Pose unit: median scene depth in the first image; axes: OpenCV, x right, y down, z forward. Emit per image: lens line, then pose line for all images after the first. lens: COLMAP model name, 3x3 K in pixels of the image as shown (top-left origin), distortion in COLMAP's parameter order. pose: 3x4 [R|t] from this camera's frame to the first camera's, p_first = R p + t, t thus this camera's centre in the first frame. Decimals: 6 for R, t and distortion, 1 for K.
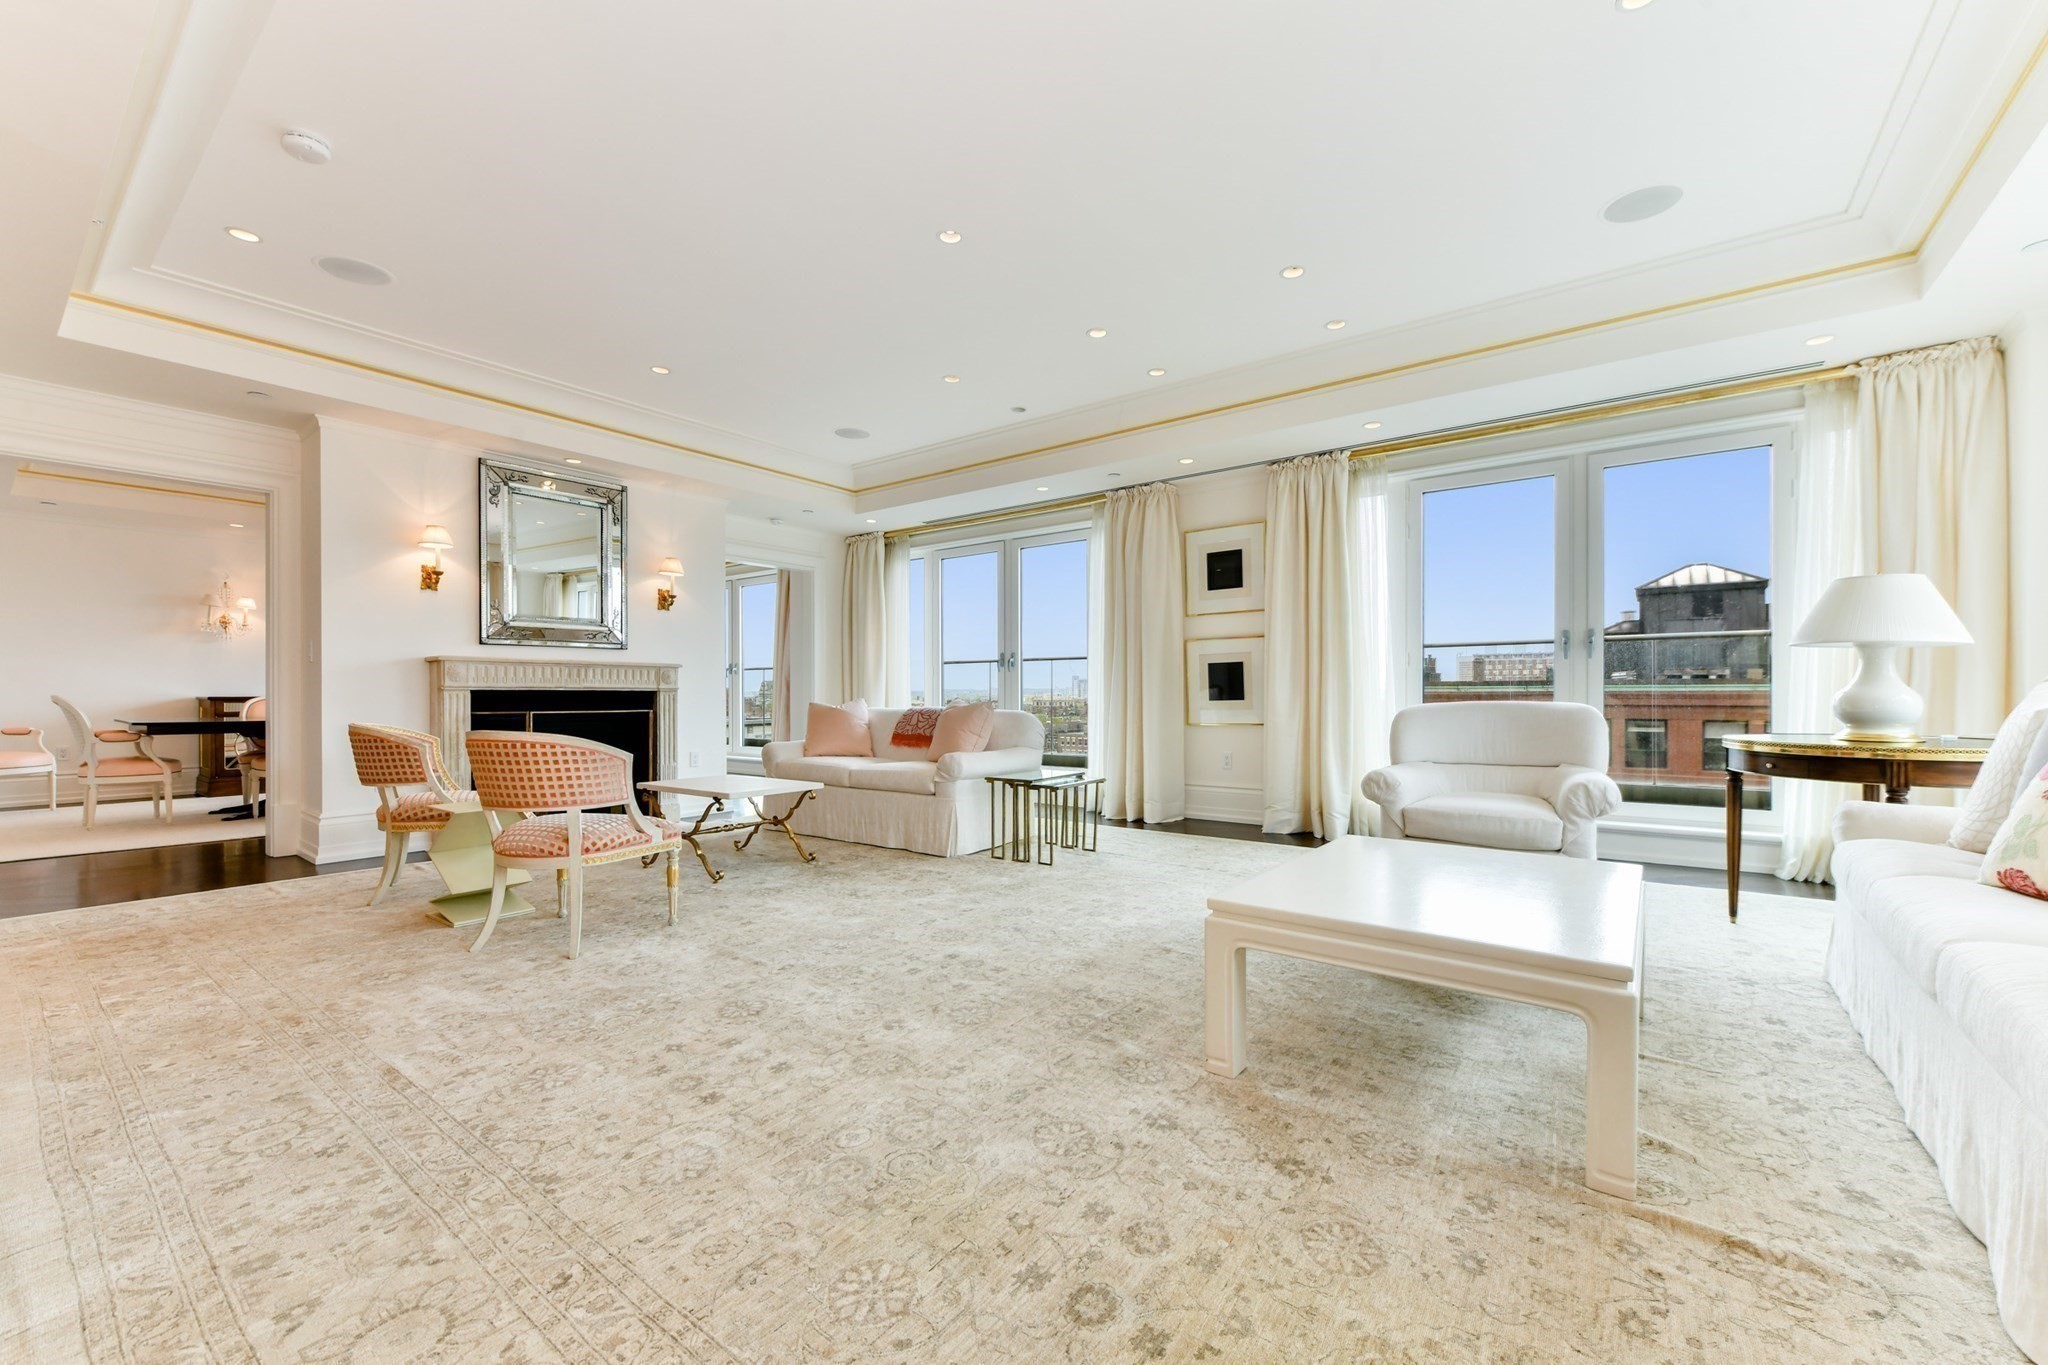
lens RADIAL K [[834.4, 0, 976.5], [0, 834.4, 696.1], [0, 0, 1]] dist [-0.000067, -0.000002]
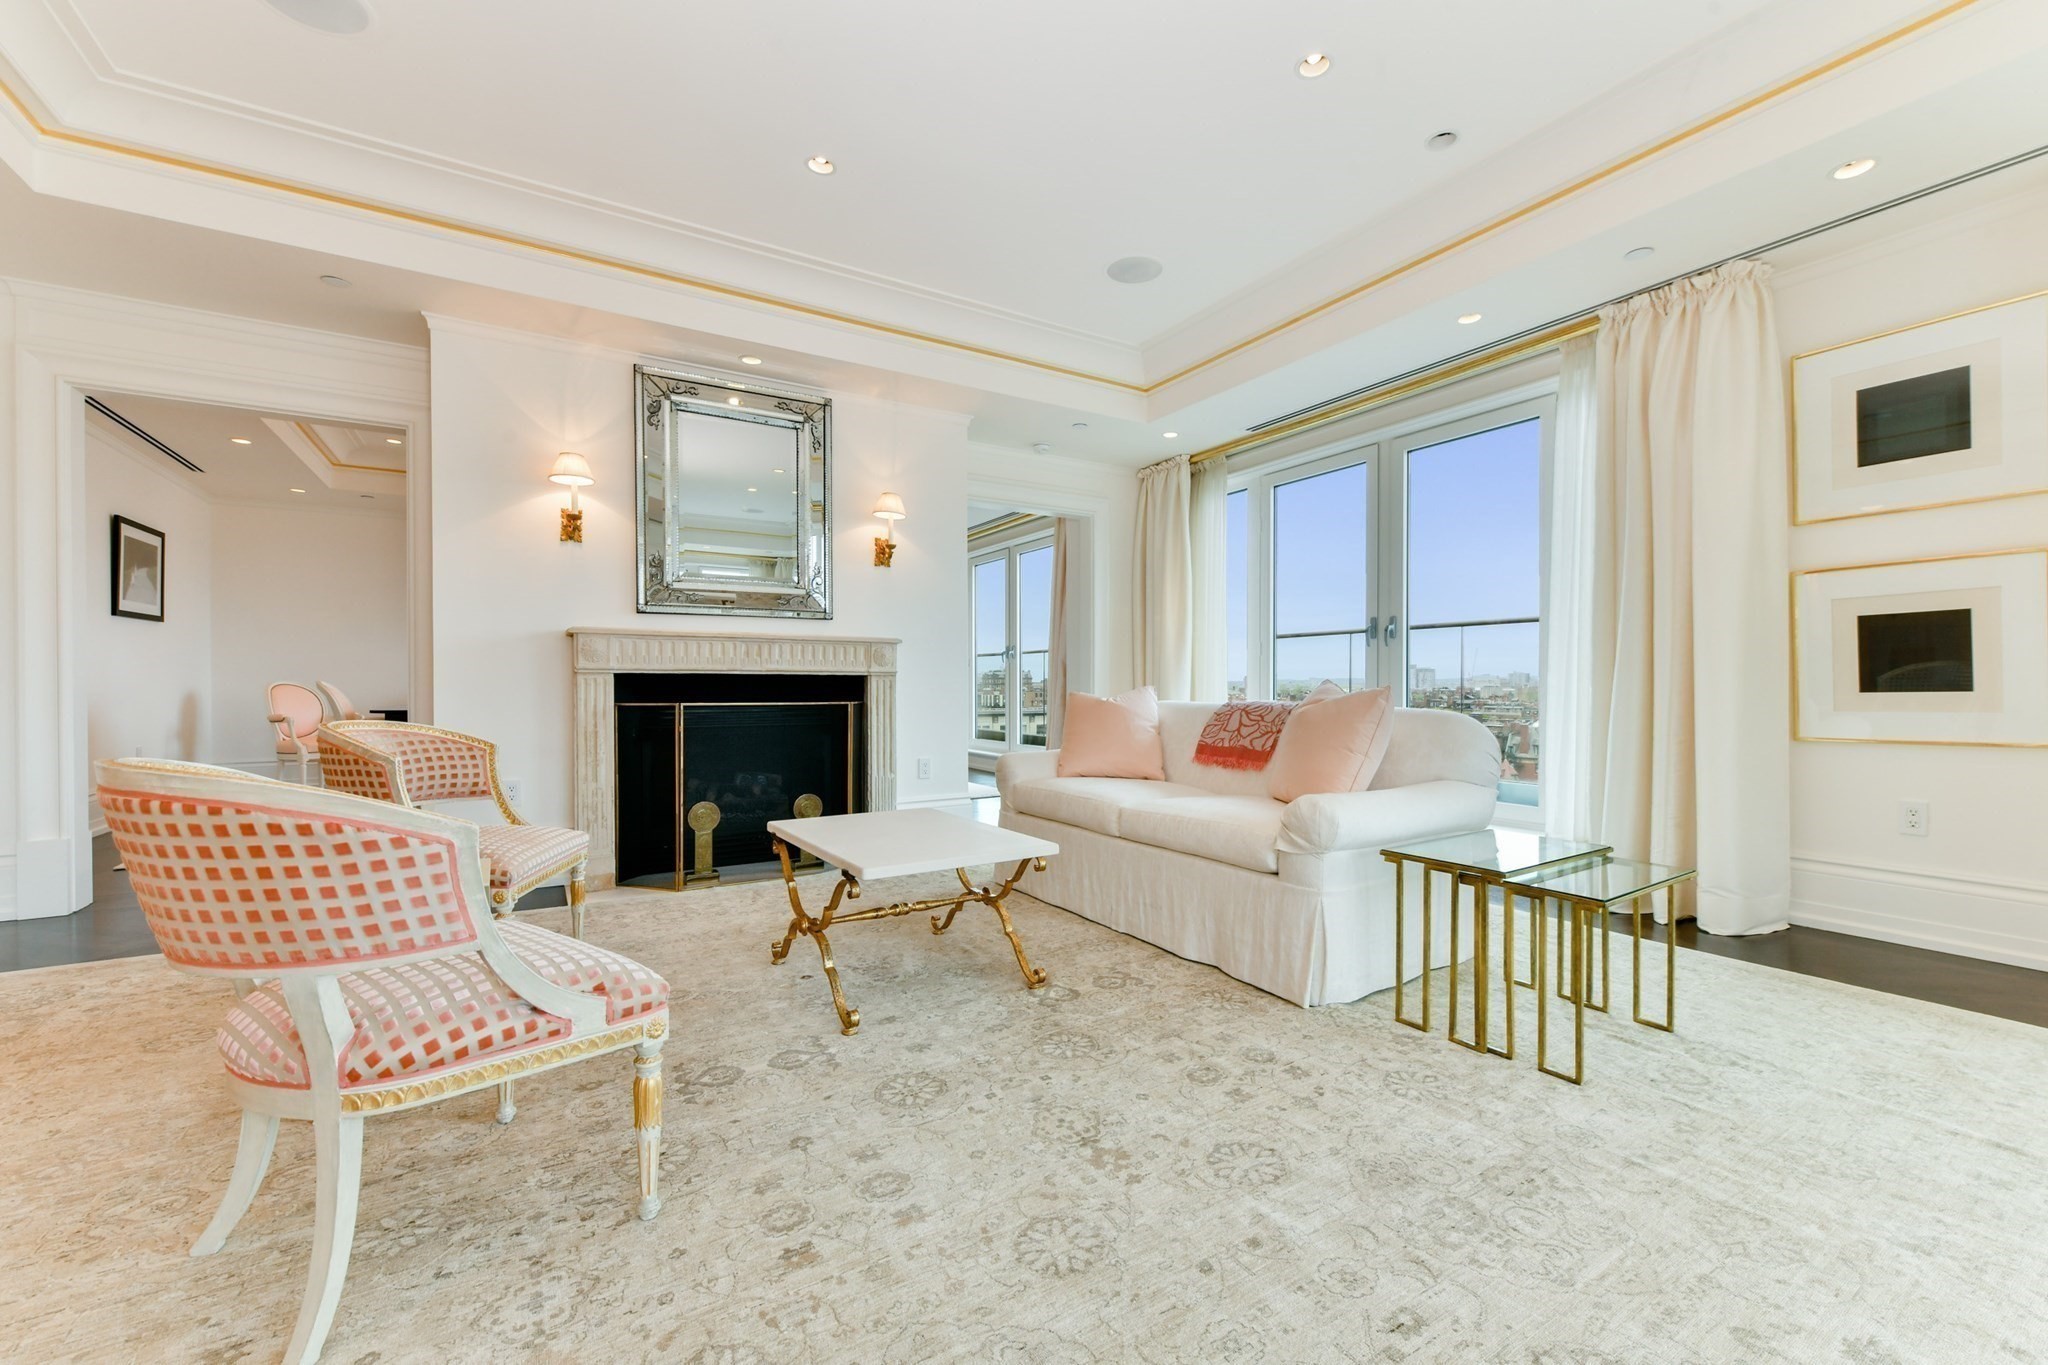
lens RADIAL K [[803.6, 0, 1001.6], [0, 803.6, 690.3], [0, 0, 1]] dist [-0.000287, -0.000059]
pose [[0.938766, 0.004291, -0.344529, -0.031676], [-0.002376, 0.999979, 0.005980, 0.002424], [0.344548, -0.004795, 0.938757, 0.389952]]
